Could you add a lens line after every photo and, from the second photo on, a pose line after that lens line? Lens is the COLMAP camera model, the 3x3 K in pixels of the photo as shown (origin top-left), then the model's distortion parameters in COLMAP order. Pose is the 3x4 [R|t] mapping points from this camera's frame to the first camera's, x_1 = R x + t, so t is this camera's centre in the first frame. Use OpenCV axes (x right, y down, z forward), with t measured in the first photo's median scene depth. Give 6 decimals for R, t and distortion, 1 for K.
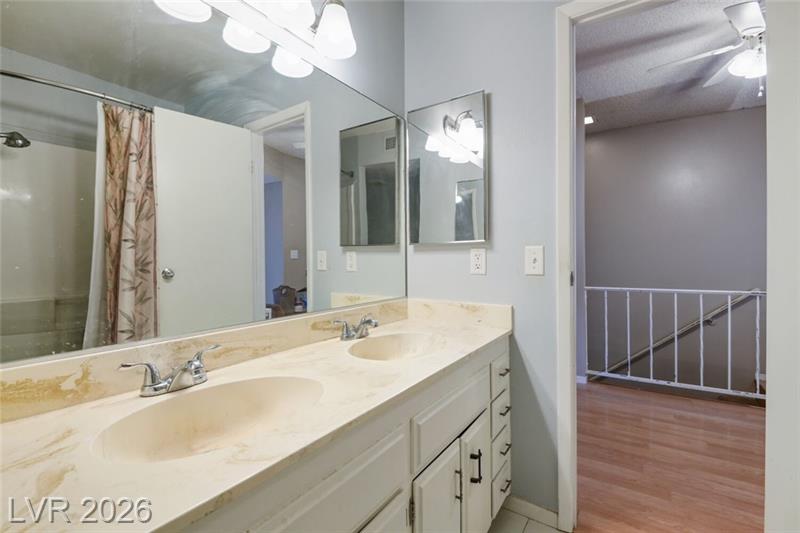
lens RADIAL K [[355.6, 0, 396.9], [0, 355.6, 259.6], [0, 0, 1]] dist [0.025042, -0.020048]
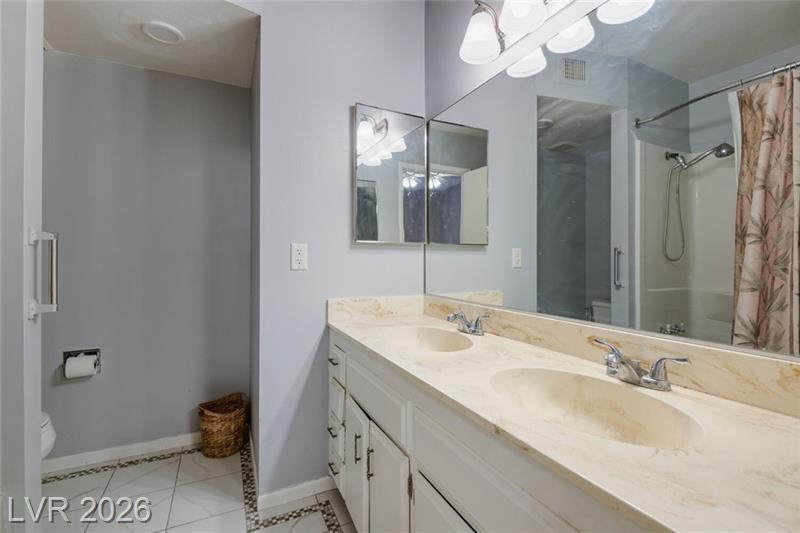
lens RADIAL K [[359.8, 0, 400.0], [0, 359.8, 266.5], [0, 0, 1]] dist [0.024227, -0.021606]
pose [[-0.486748, 0.024178, -0.873208, 0.681853], [0.003450, 0.999662, 0.025756, -0.000071], [0.873536, 0.009524, -0.486667, 1.018807]]
